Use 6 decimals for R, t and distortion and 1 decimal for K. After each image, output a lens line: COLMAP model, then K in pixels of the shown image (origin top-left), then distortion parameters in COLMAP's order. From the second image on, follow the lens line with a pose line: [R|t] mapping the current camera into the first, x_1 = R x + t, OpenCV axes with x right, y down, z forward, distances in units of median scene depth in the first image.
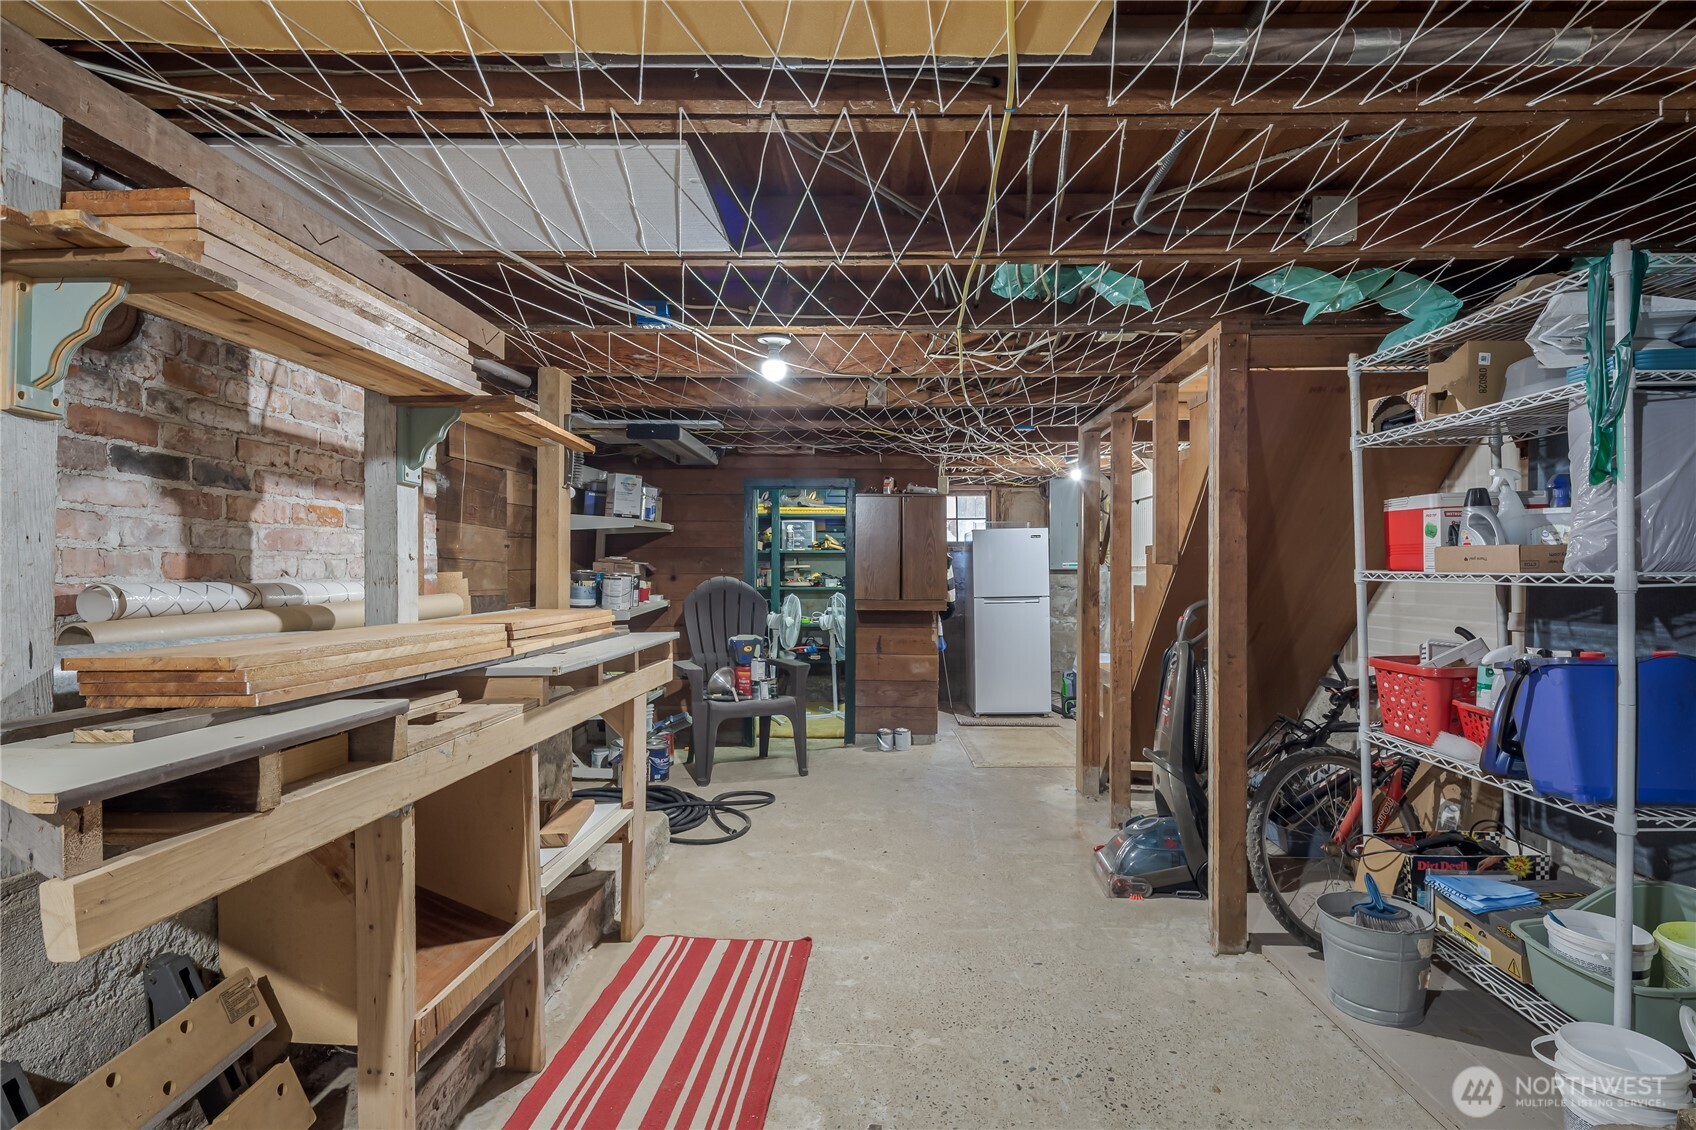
lens RADIAL K [[830.6, 0, 848.0], [0, 830.6, 565.0], [0, 0, 1]] dist [-0.001231, -0.001203]
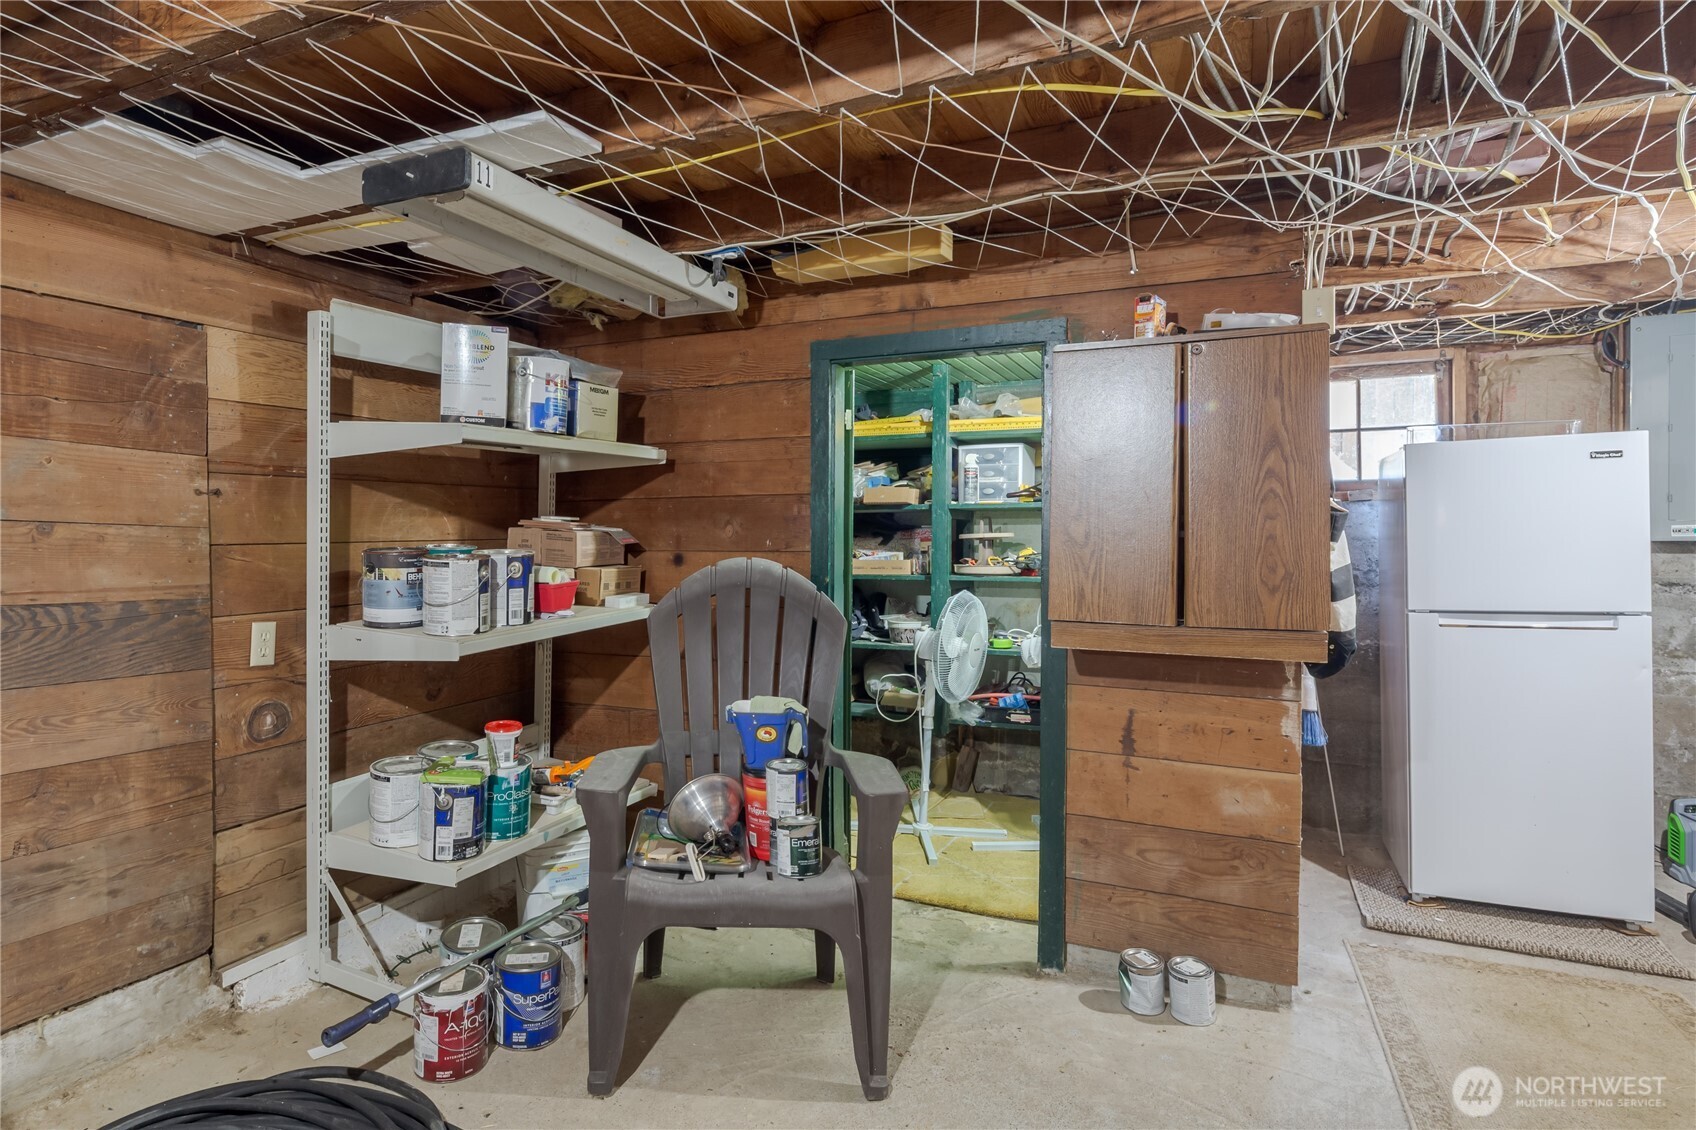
lens RADIAL K [[787.2, 0, 843.4], [0, 787.2, 539.2], [0, 0, 1]] dist [0.000971, 0.000175]
pose [[0.904157, 0.002260, -0.427194, 0.073731], [0.001478, 0.999963, 0.008419, 0.000105], [0.427197, -0.008244, 0.904121, 0.595468]]
